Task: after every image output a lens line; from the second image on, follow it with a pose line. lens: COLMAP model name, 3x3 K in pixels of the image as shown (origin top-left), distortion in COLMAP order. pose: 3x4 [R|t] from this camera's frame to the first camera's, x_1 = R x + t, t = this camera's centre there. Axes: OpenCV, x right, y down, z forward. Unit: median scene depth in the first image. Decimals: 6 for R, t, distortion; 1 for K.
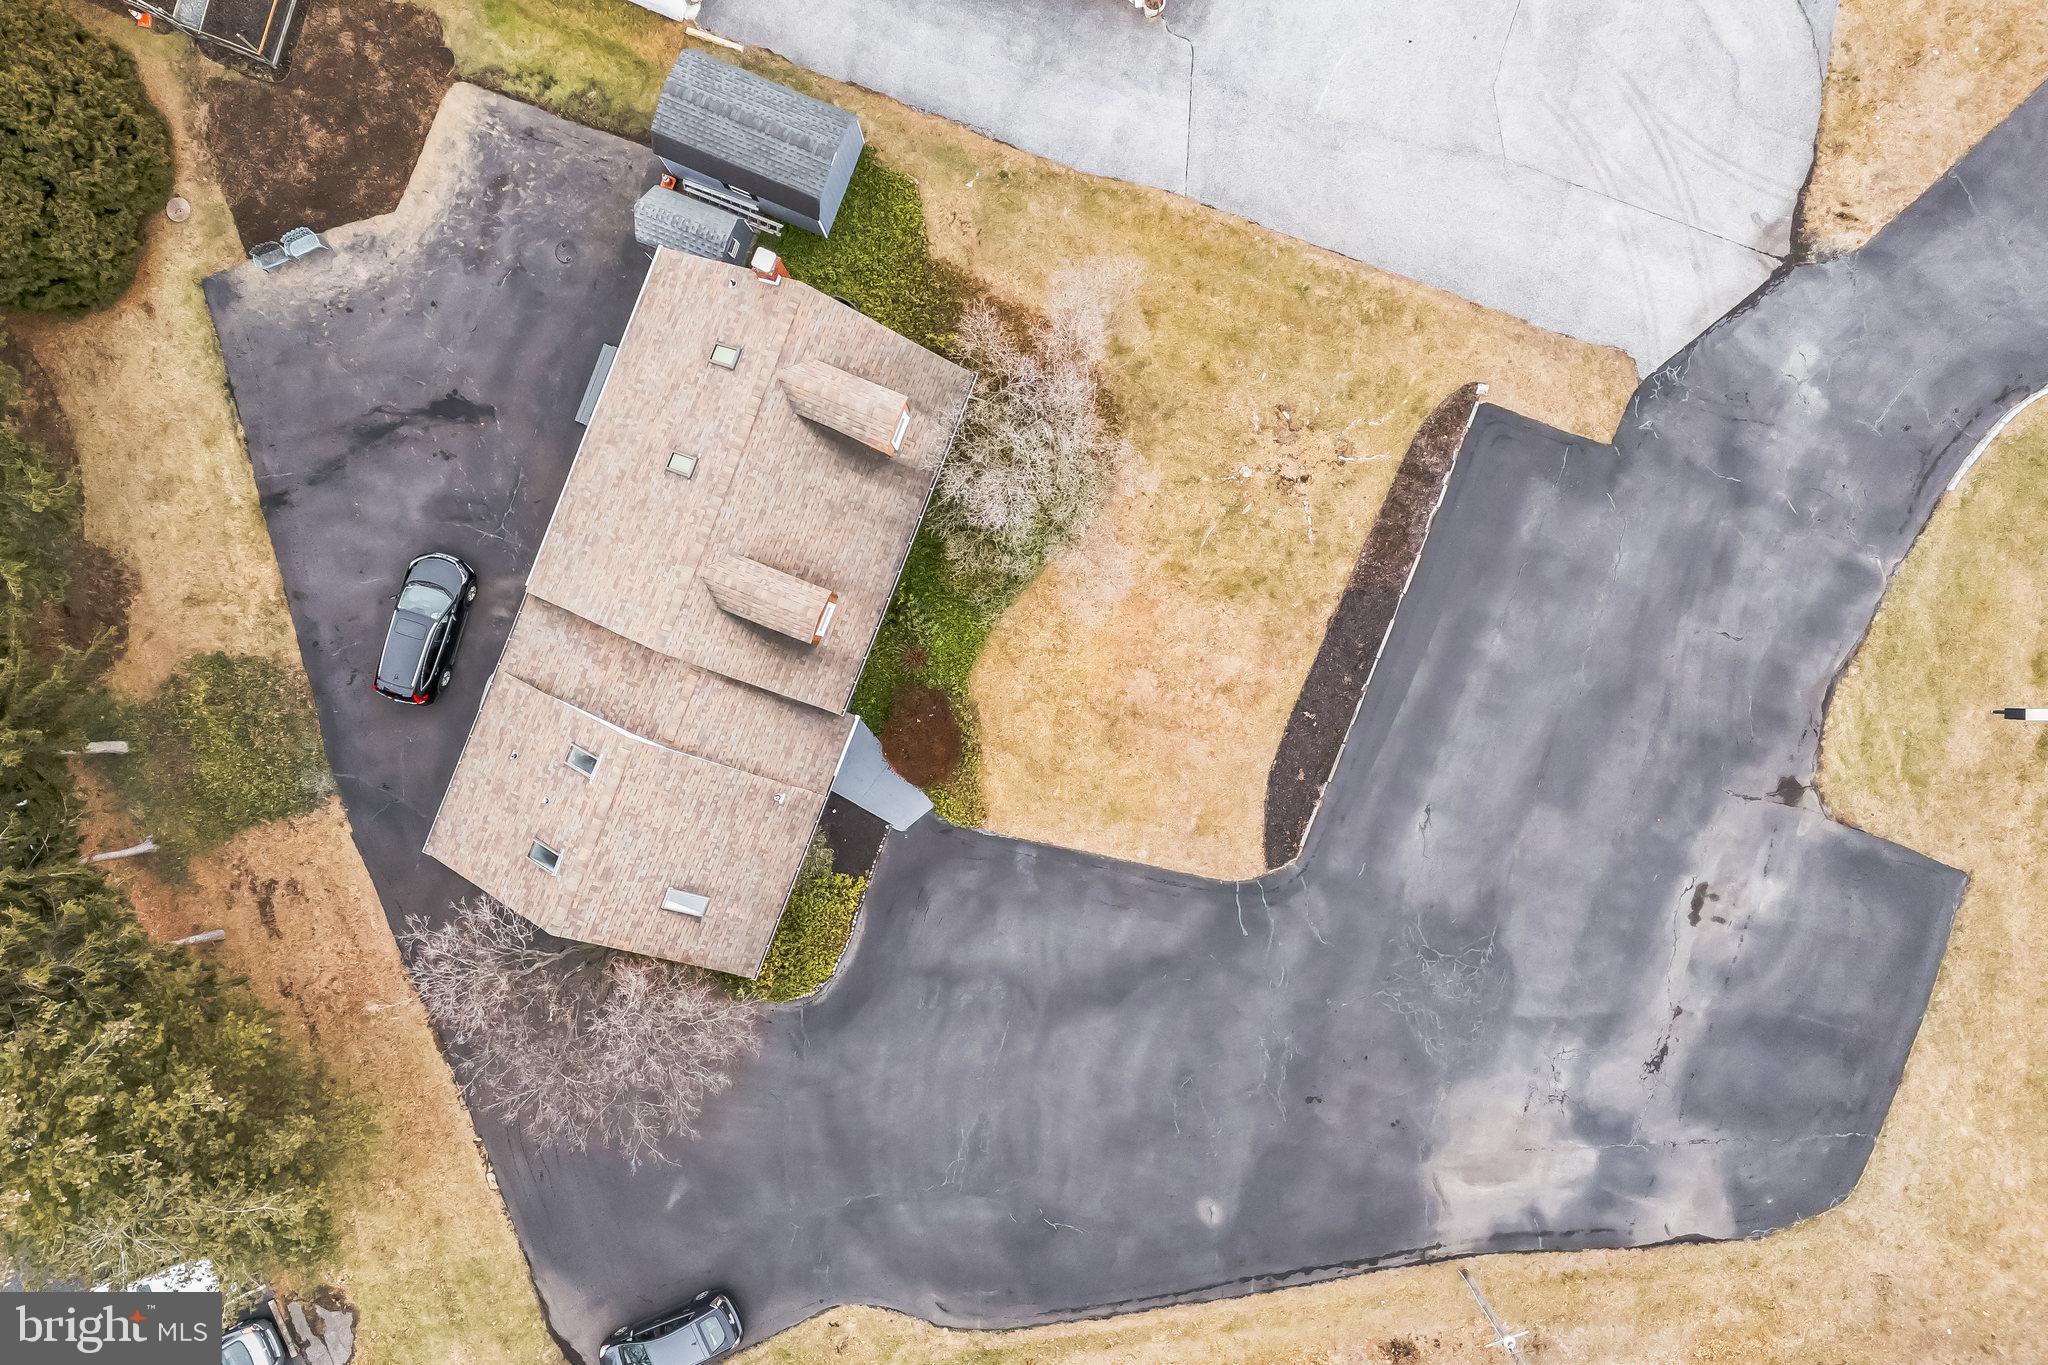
lens RADIAL K [[1542.5, 0, 1022.6], [0, 1542.5, 676.9], [0, 0, 1]] dist [0.065710, -0.052930]
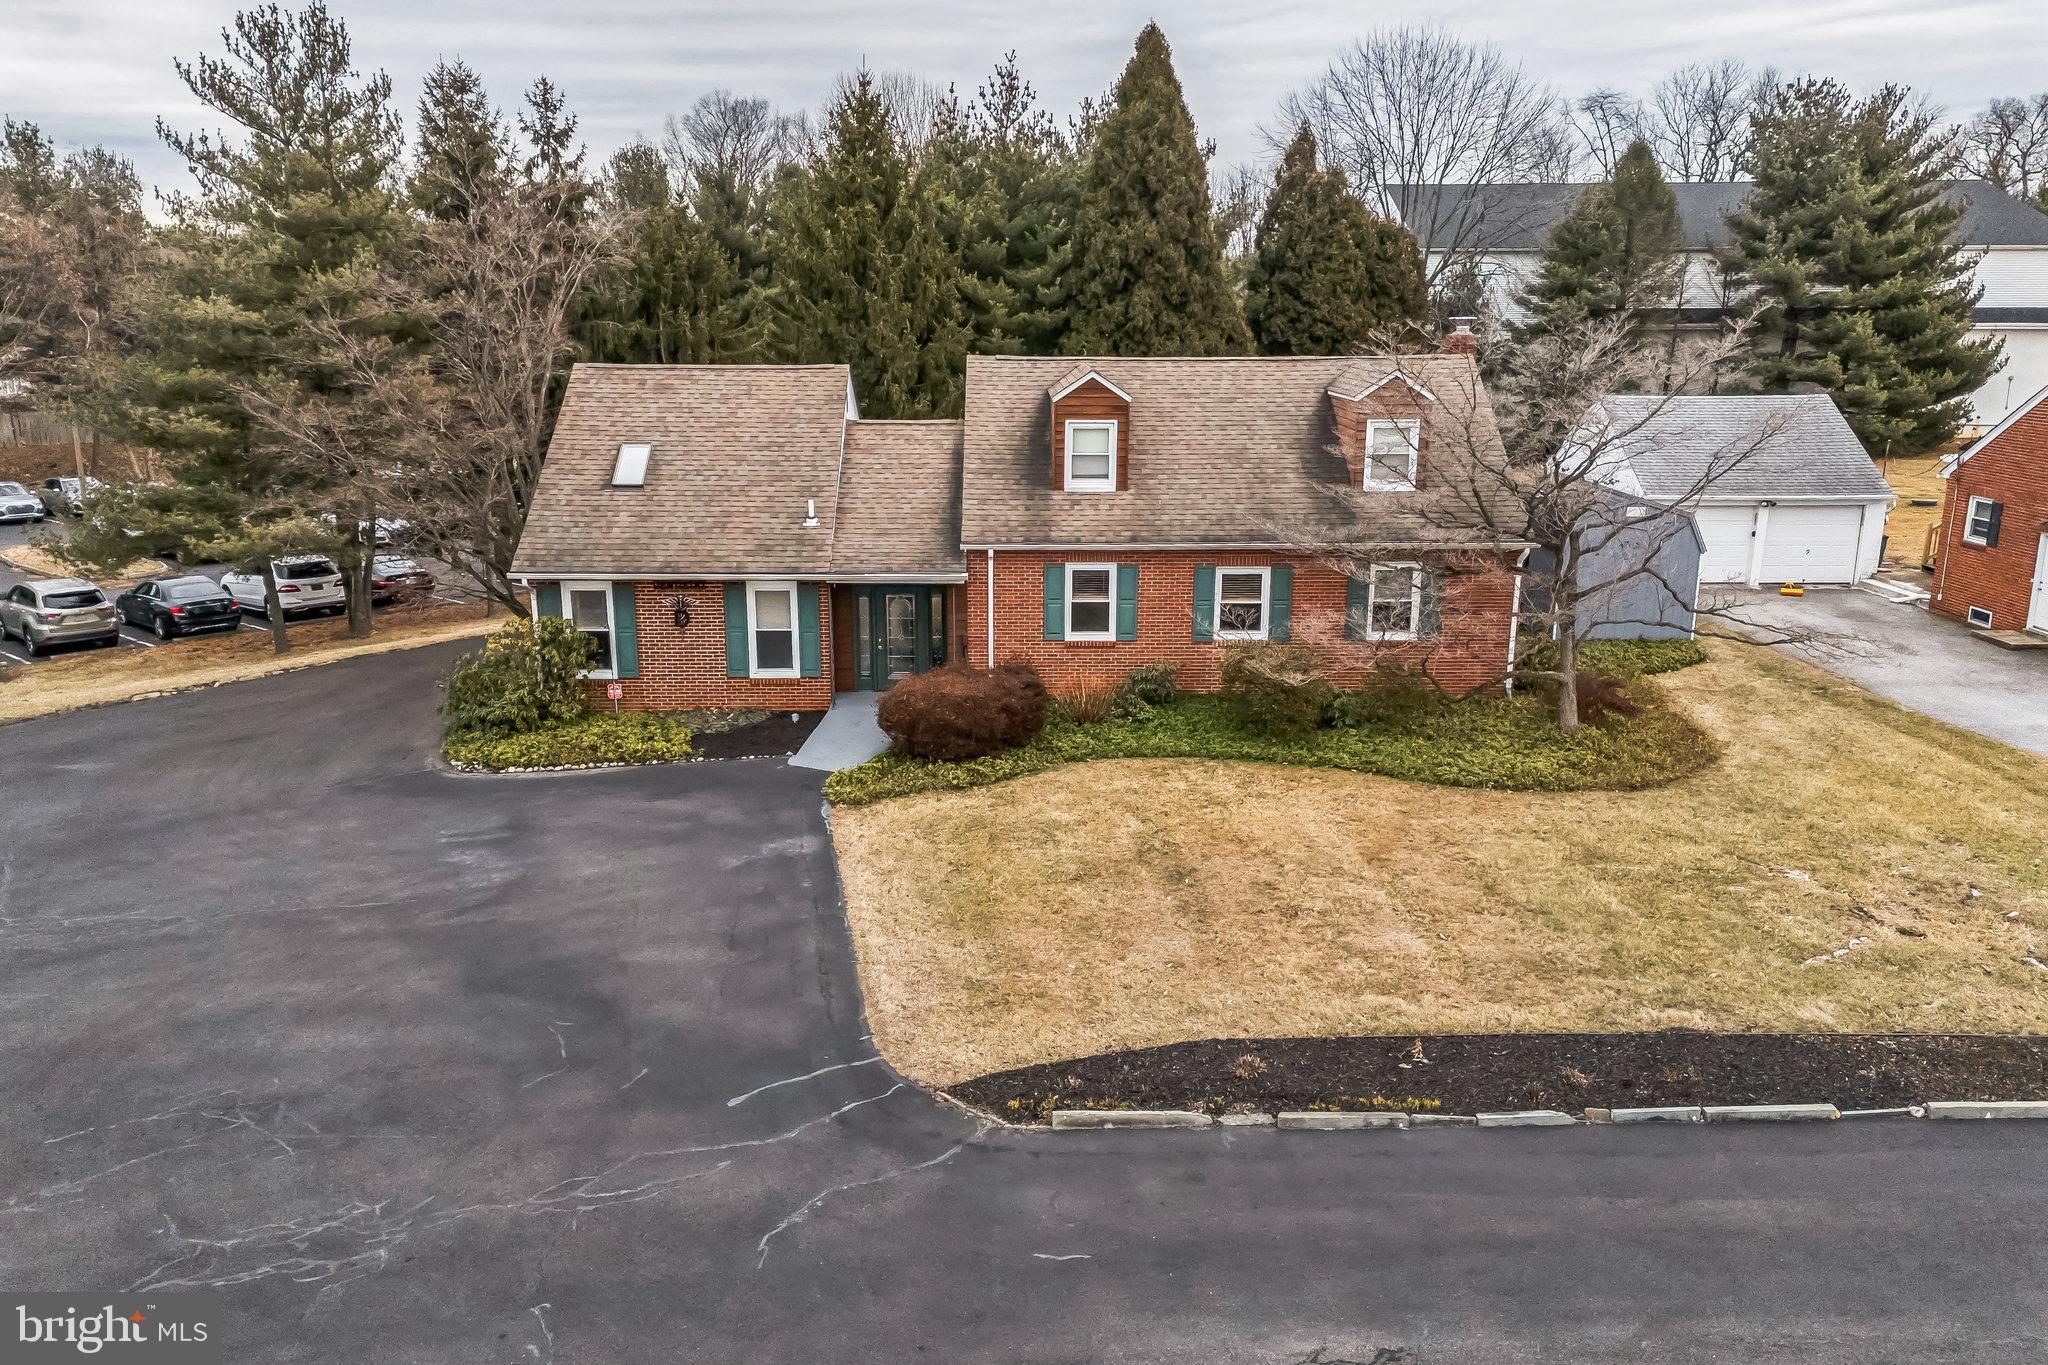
lens RADIAL K [[1530.4, 0, 1024.0], [0, 1530.4, 682.5], [0, 0, 1]] dist [0.092776, -0.098890]
pose [[0.380810, 0.223423, -0.897255, 0.440227], [-0.924604, 0.082005, -0.371998, 0.224051], [-0.009533, 0.971266, 0.237806, 0.840794]]
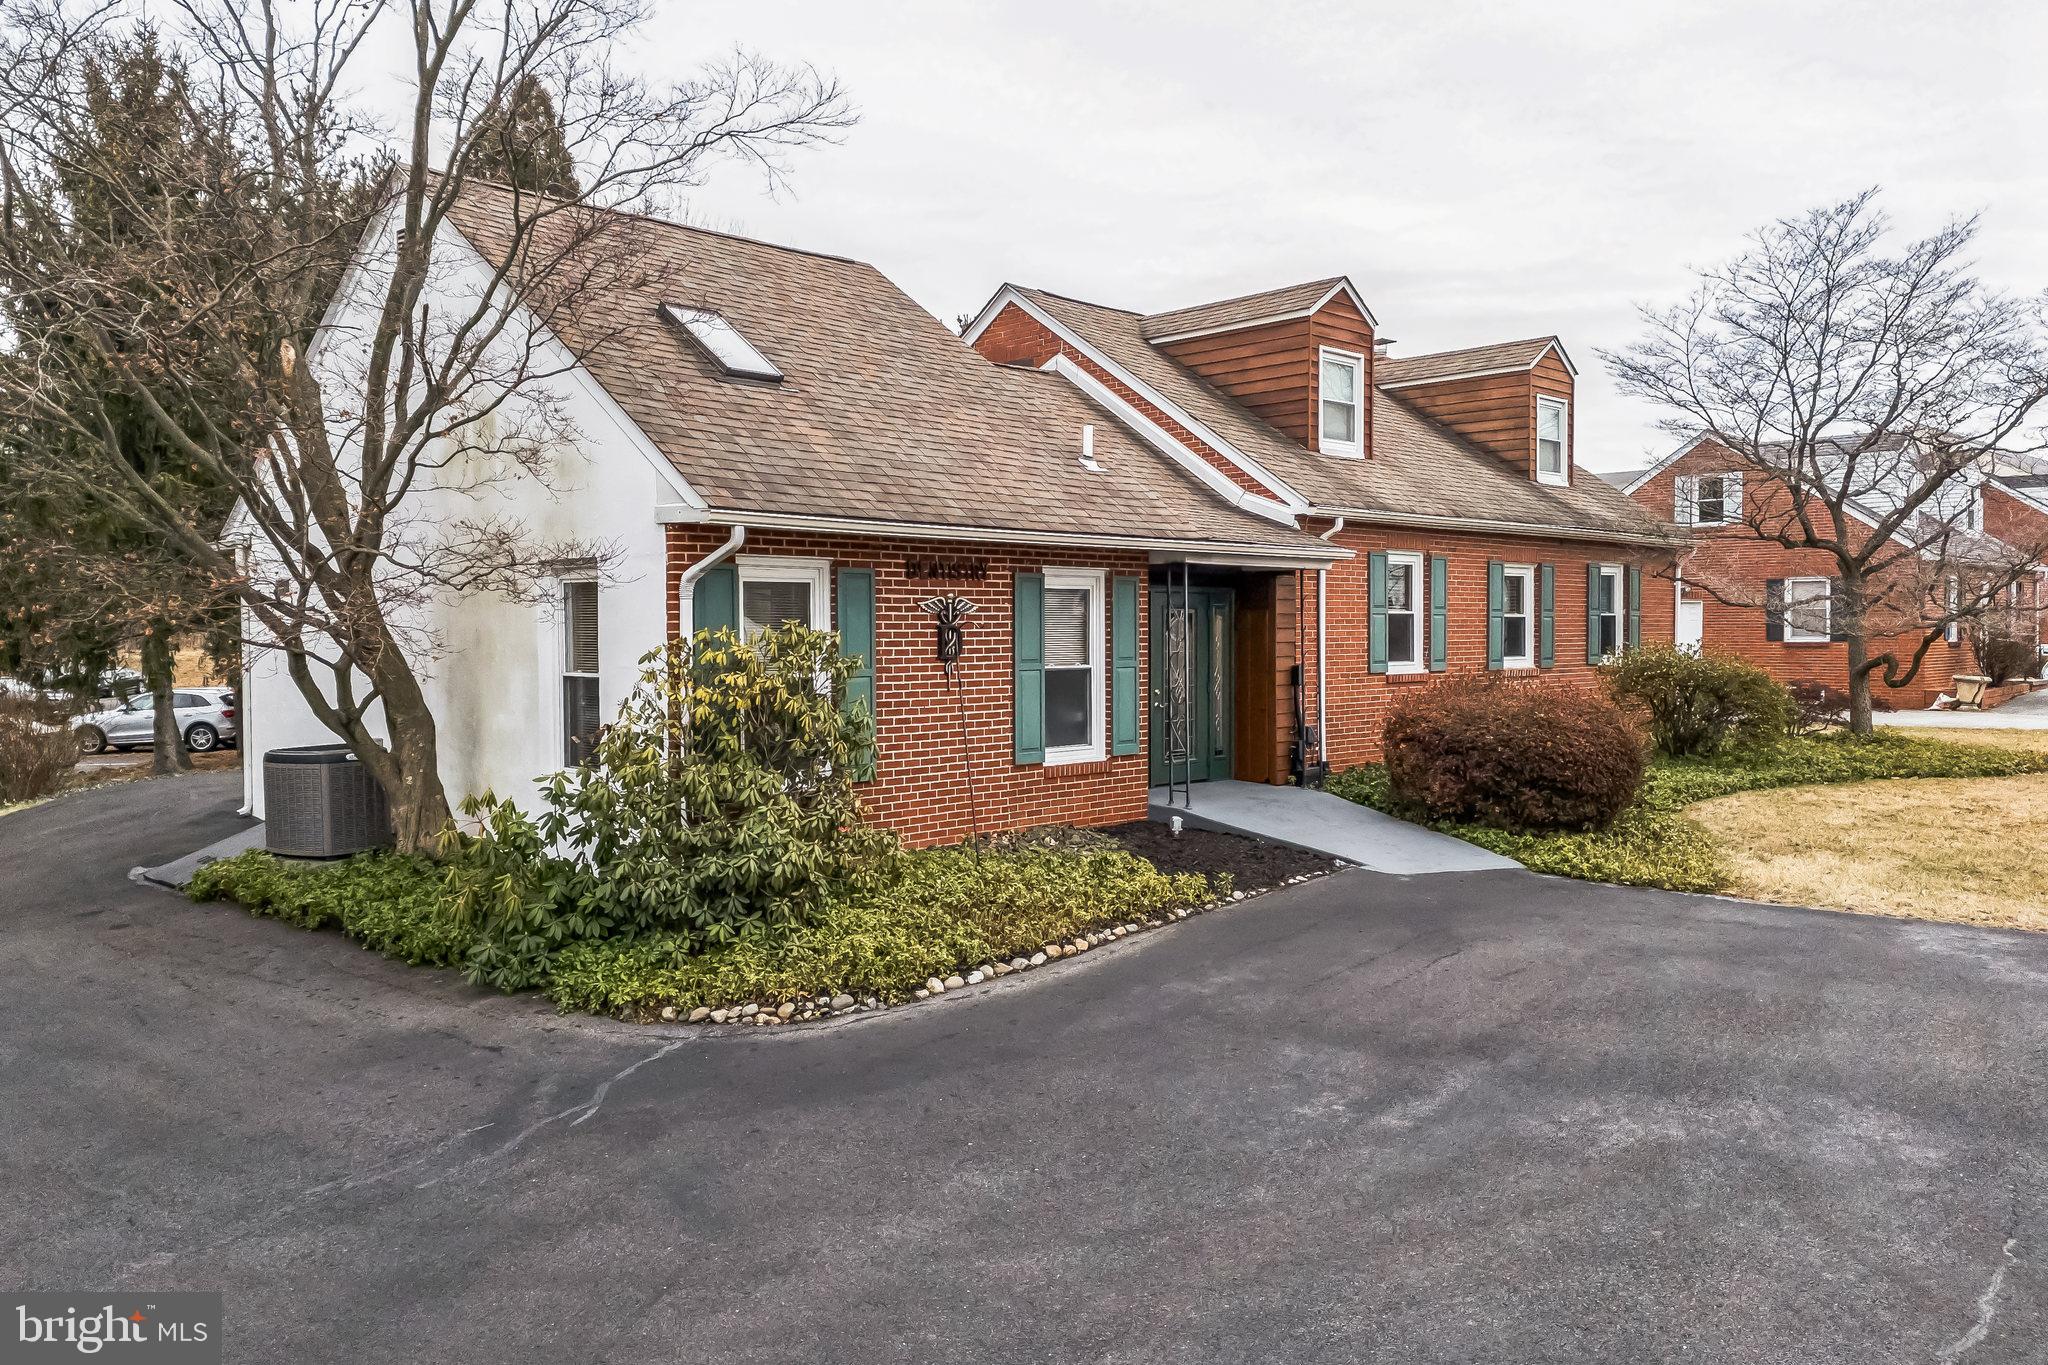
lens RADIAL K [[1514.1, 0, 1024.4], [0, 1514.1, 677.1], [0, 0, 1]] dist [0.086264, -0.084892]
pose [[0.918449, 0.009683, -0.395421, -0.032687], [-0.395539, 0.023439, -0.918150, 0.368546], [0.000378, 0.999678, 0.025358, 0.959577]]
